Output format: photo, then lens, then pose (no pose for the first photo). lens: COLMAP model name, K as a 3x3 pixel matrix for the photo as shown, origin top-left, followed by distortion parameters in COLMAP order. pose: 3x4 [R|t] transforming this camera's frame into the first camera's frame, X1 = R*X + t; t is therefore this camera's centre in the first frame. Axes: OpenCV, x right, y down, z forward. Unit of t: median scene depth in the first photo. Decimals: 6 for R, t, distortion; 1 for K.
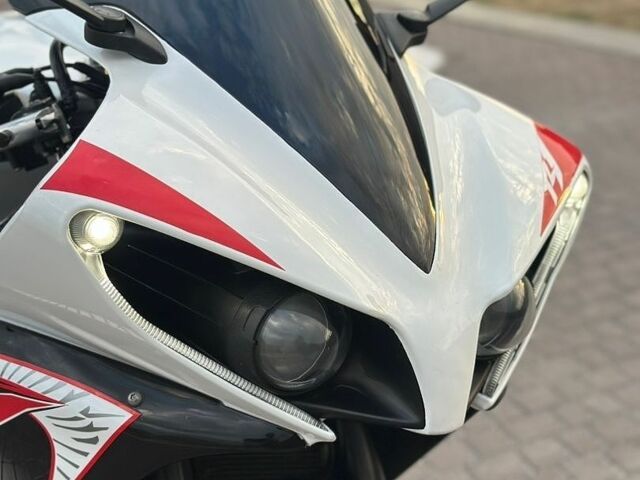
lens RADIAL K [[1194.7, 0, 320.6], [0, 1194.7, 250.1], [0, 0, 1]] dist [0.142533, 0.167907]
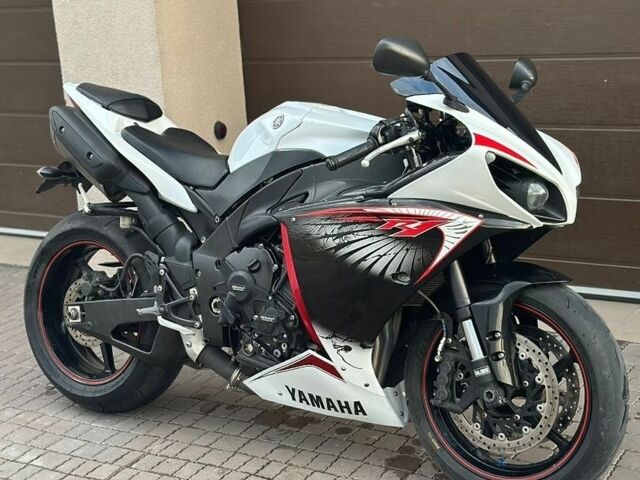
lens RADIAL K [[1194.7, 0, 320.6], [0, 1194.7, 250.1], [0, 0, 1]] dist [0.142533, 0.167907]
pose [[0.926498, -0.017457, 0.375896, -1.633192], [0.058383, 0.993496, -0.097761, 0.468118], [-0.371744, 0.112521, 0.921491, -1.629708]]
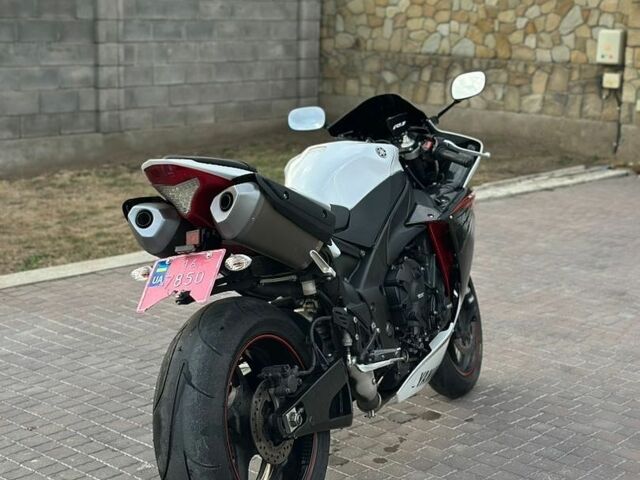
lens RADIAL K [[1194.7, 0, 320.6], [0, 1194.7, 250.1], [0, 0, 1]] dist [0.142533, 0.167907]
pose [[-0.491557, -0.005589, 0.870828, -3.737706], [0.360072, 0.909193, 0.209086, -0.807348], [-0.792919, 0.416339, -0.444907, 3.444754]]
